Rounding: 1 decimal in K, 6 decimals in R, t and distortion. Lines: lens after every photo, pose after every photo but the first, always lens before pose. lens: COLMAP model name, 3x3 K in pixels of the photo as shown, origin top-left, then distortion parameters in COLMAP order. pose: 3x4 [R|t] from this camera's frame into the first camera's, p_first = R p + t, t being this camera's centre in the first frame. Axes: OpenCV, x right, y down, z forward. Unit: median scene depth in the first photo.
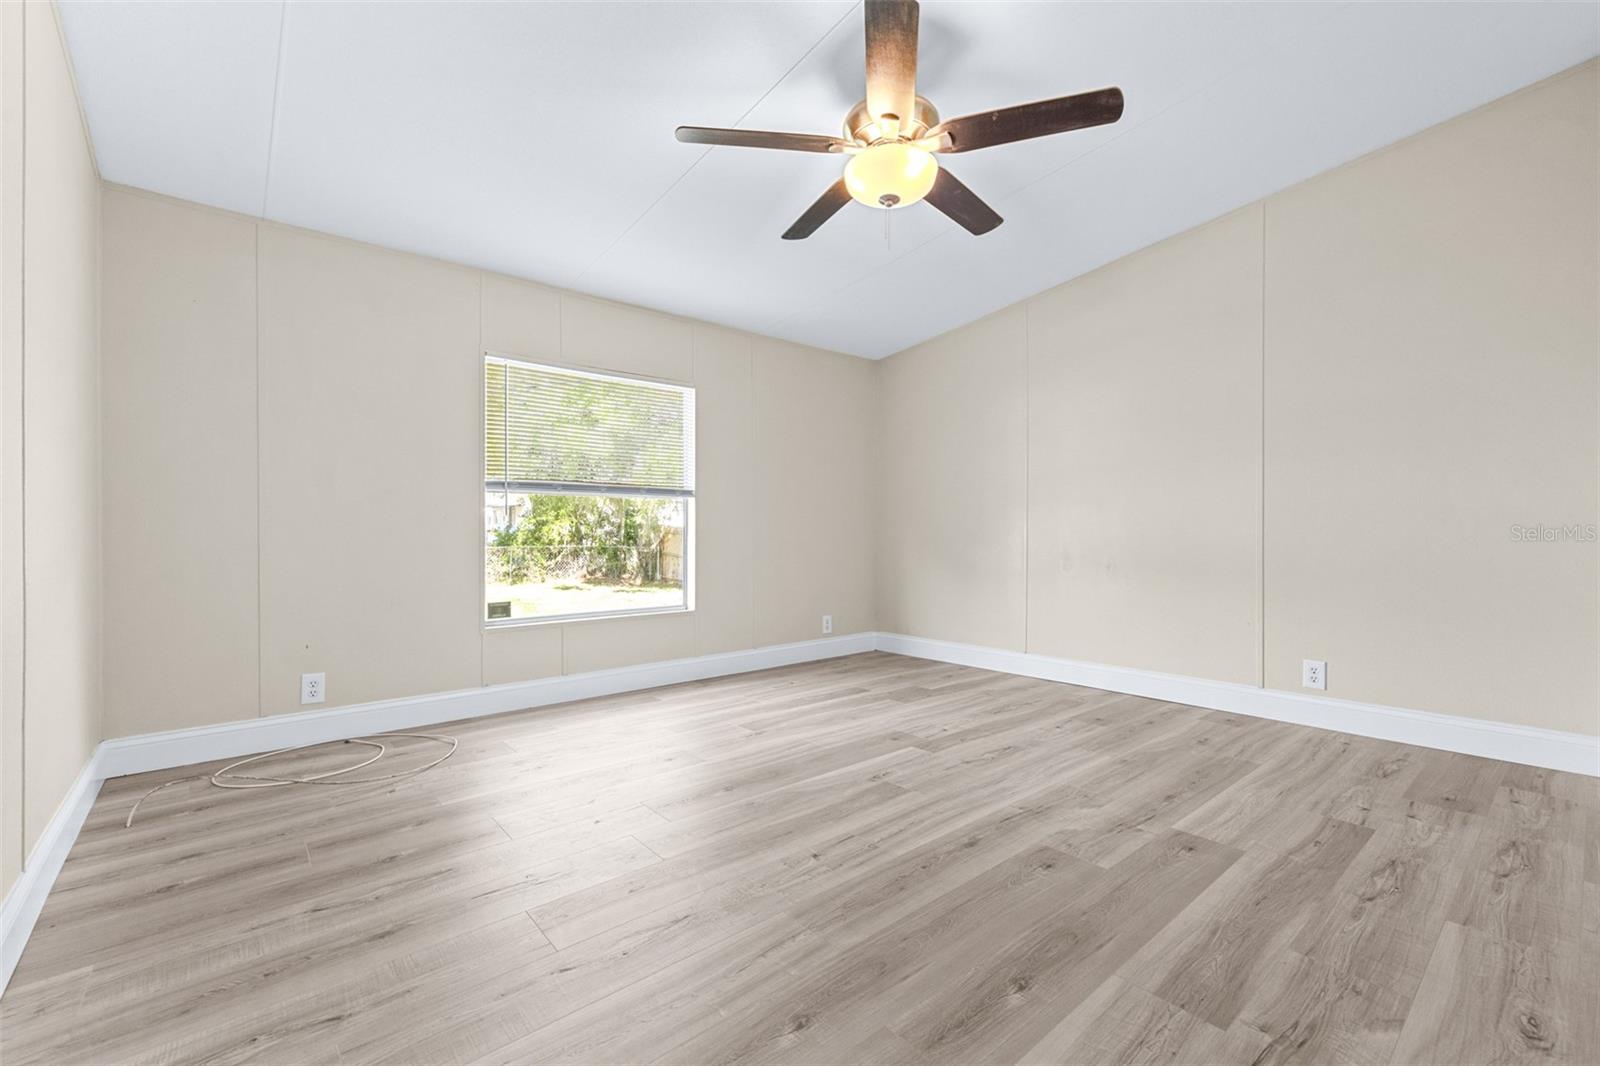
lens RADIAL K [[679.1, 0, 803.4], [0, 679.1, 529.7], [0, 0, 1]] dist [-0.002008, 0.000030]
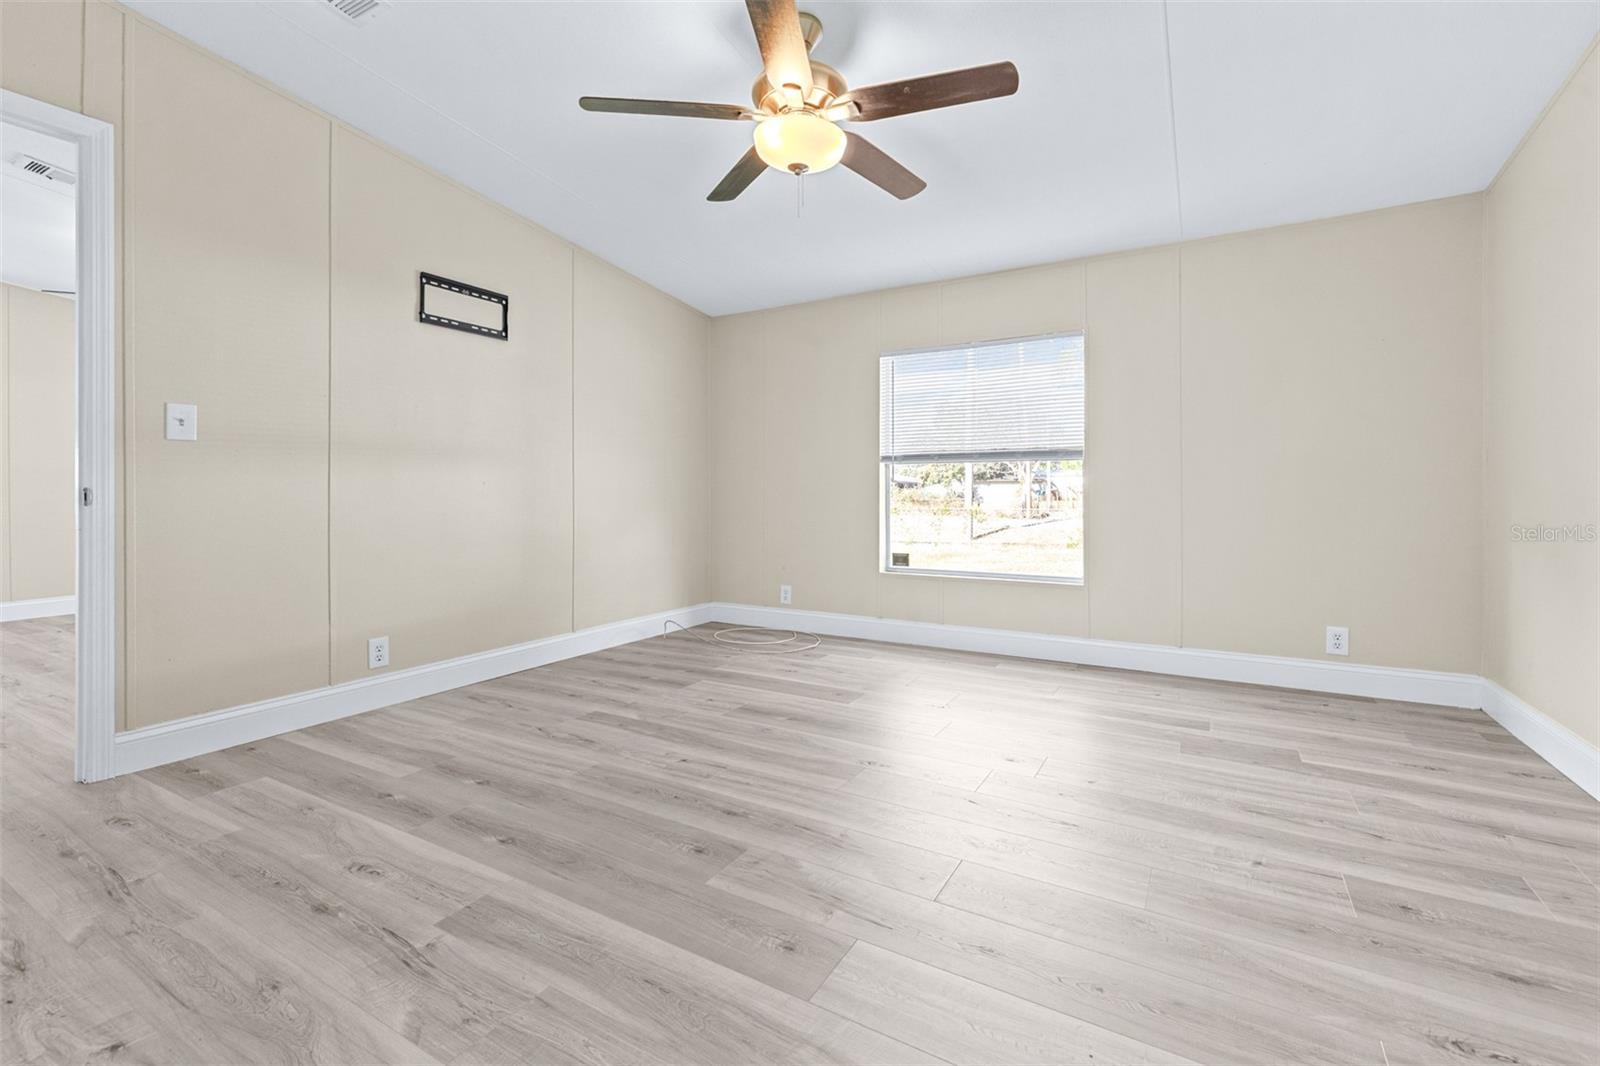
lens RADIAL K [[699.5, 0, 806.3], [0, 699.5, 491.0], [0, 0, 1]] dist [0.002086, 0.000605]
pose [[0.329630, -0.001871, -0.944108, 1.139187], [0.003462, 0.999994, -0.000773, -0.009508], [0.944104, -0.003013, 0.329635, 0.692827]]
